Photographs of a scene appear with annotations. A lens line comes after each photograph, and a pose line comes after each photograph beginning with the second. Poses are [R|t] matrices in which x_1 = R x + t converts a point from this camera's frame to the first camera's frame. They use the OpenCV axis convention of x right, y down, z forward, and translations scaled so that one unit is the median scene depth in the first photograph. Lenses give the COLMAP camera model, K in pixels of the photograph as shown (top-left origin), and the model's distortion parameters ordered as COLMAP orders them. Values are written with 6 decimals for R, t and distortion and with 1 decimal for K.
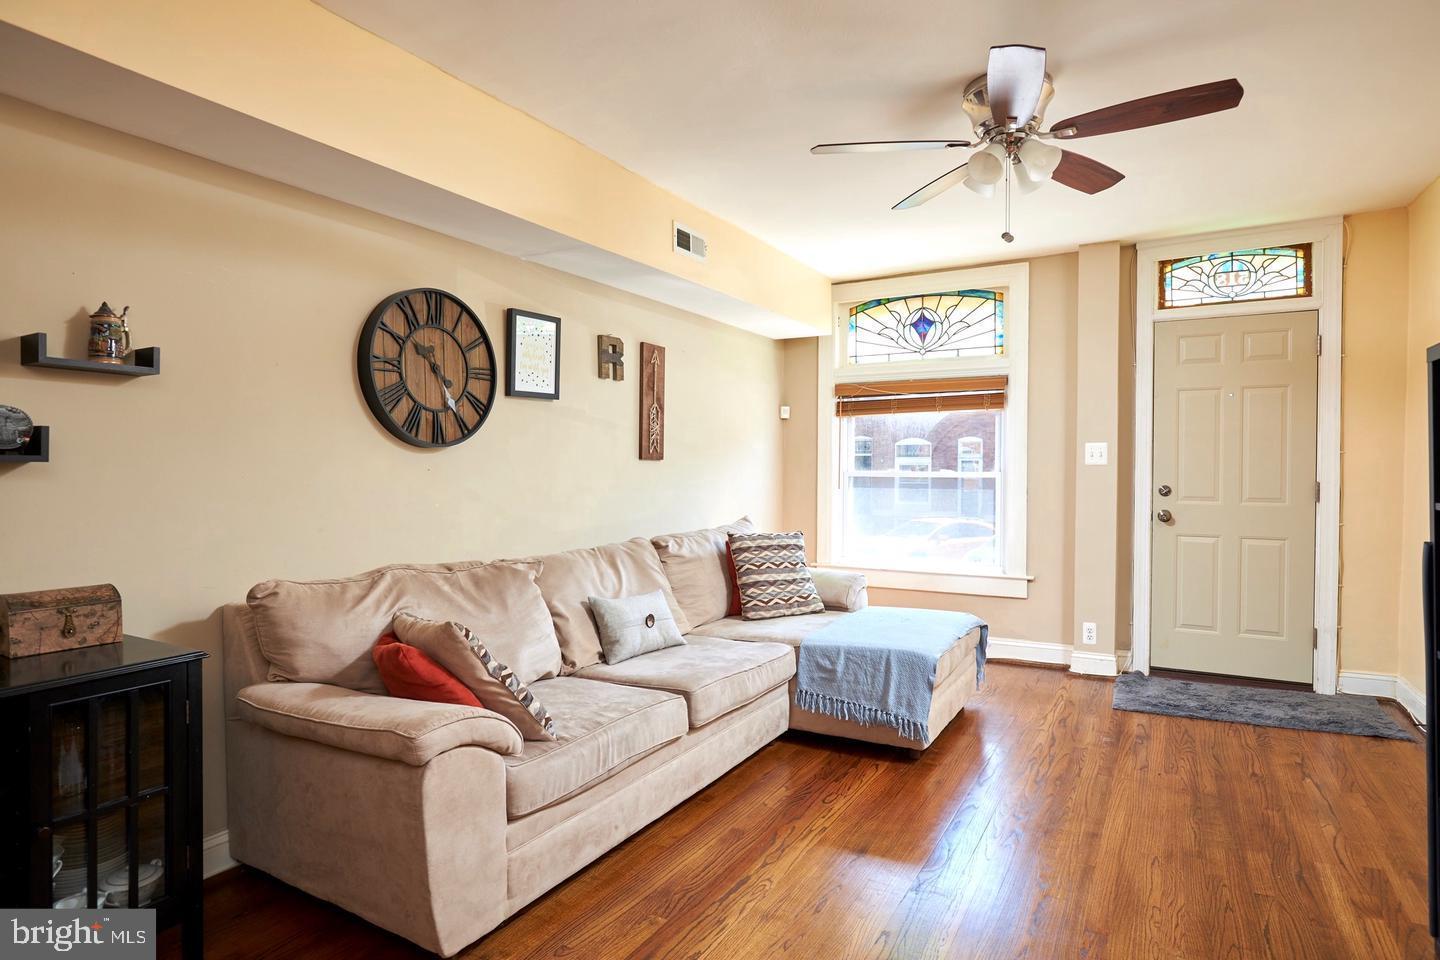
lens RADIAL K [[808.6, 0, 720.9], [0, 808.6, 476.7], [0, 0, 1]] dist [-0.020998, 0.003234]
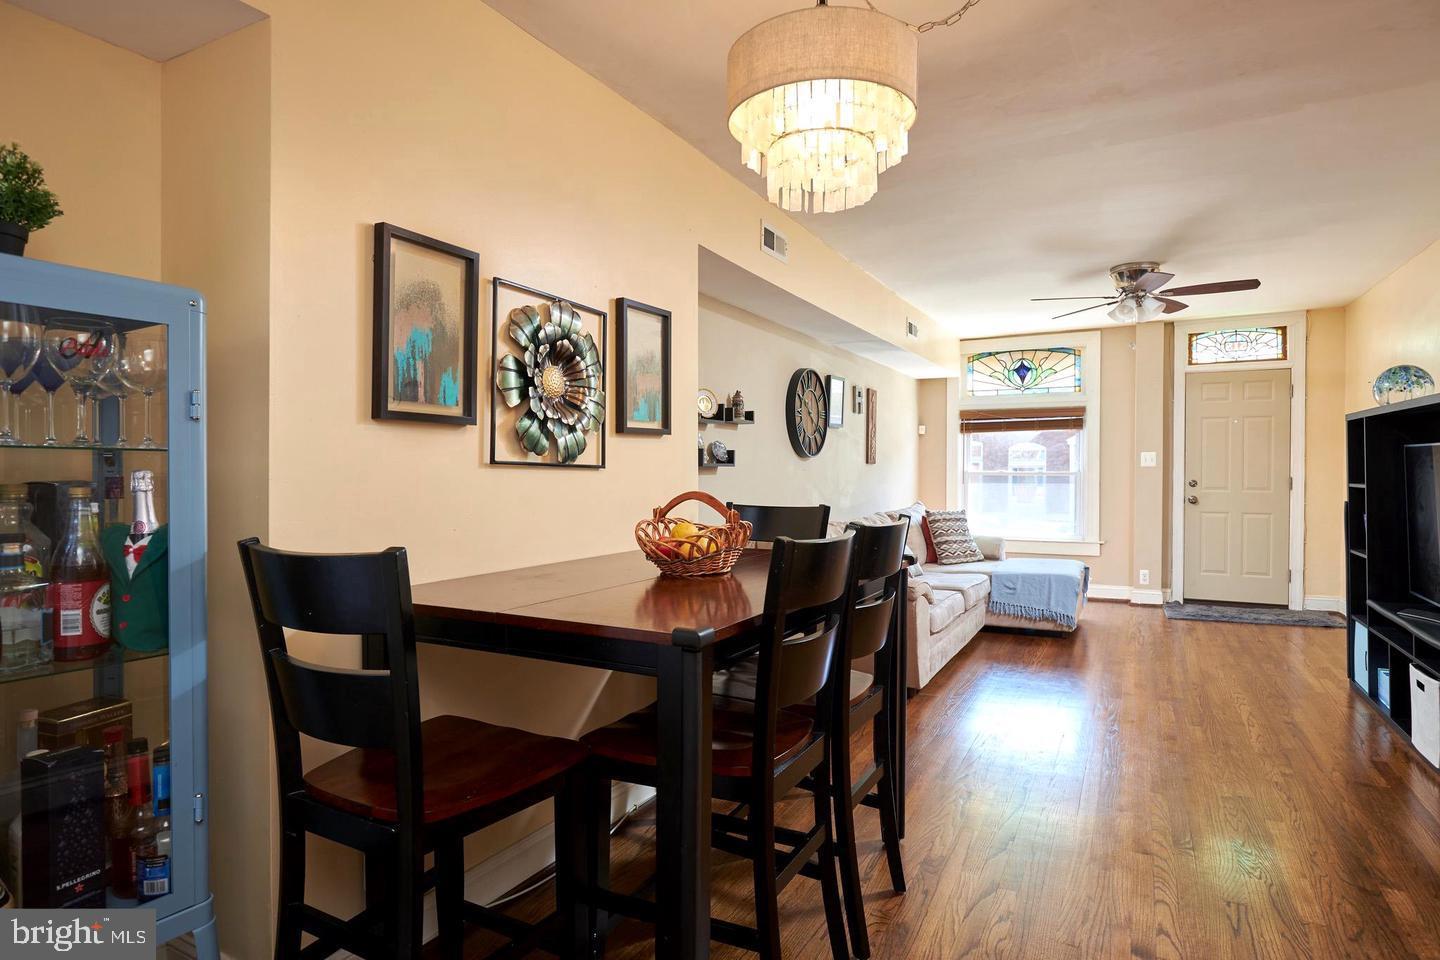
lens RADIAL K [[808.6, 0, 717.7], [0, 808.6, 478.6], [0, 0, 1]] dist [-0.020998, 0.003234]
pose [[0.999528, -0.002540, 0.030603, -0.409616], [0.002559, 0.999997, -0.000590, 0.006725], [-0.030601, 0.000668, 0.999531, -0.515408]]
